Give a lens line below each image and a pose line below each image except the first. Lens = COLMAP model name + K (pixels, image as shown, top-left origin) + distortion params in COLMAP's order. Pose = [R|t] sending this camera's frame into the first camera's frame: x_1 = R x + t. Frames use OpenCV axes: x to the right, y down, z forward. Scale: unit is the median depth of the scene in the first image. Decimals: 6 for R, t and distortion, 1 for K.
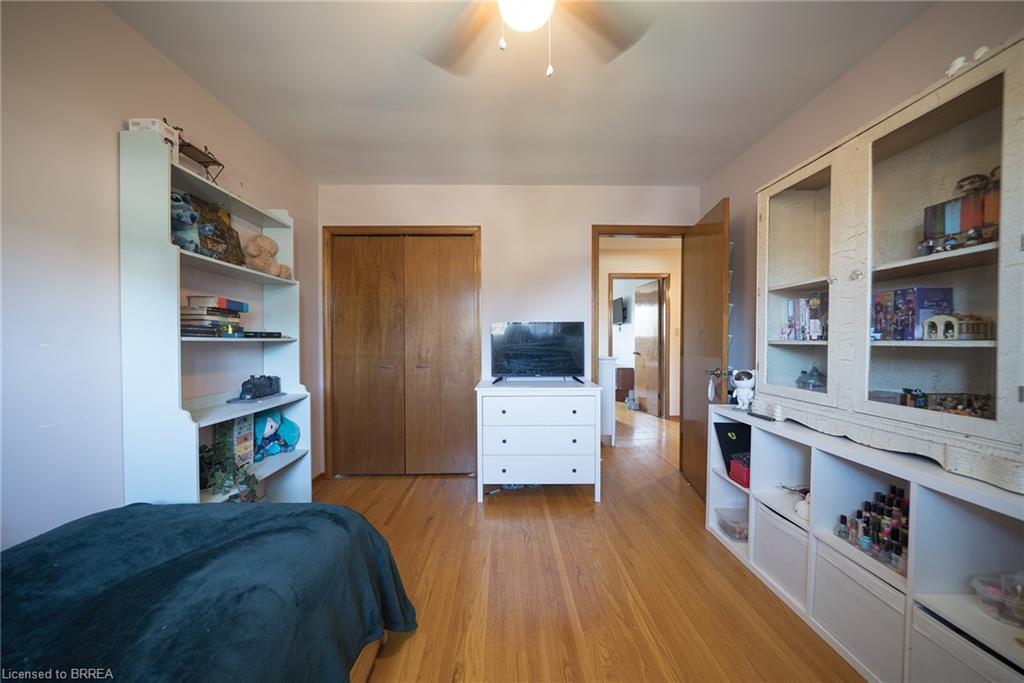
lens RADIAL K [[363.5, 0, 507.0], [0, 363.5, 344.9], [0, 0, 1]] dist [-0.001387, -0.000086]
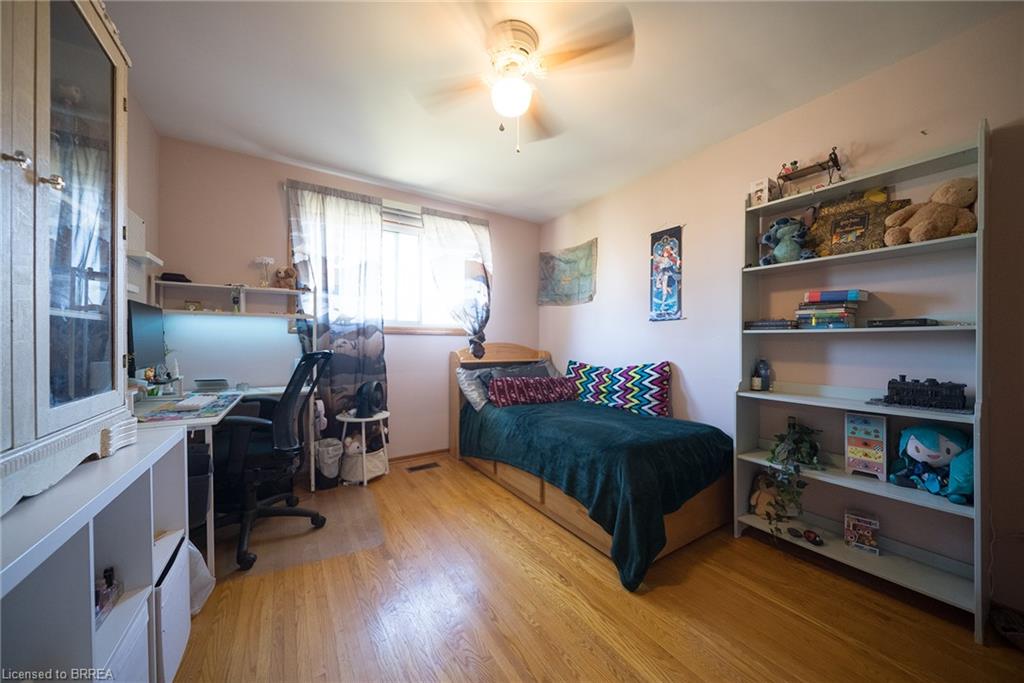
lens RADIAL K [[363.5, 0, 507.0], [0, 363.5, 344.9], [0, 0, 1]] dist [-0.001387, -0.000086]
pose [[-0.863464, -0.006439, -0.504370, 0.510579], [-0.016971, 0.999723, 0.016292, 0.022685], [0.504126, 0.022627, -0.863334, 1.438752]]
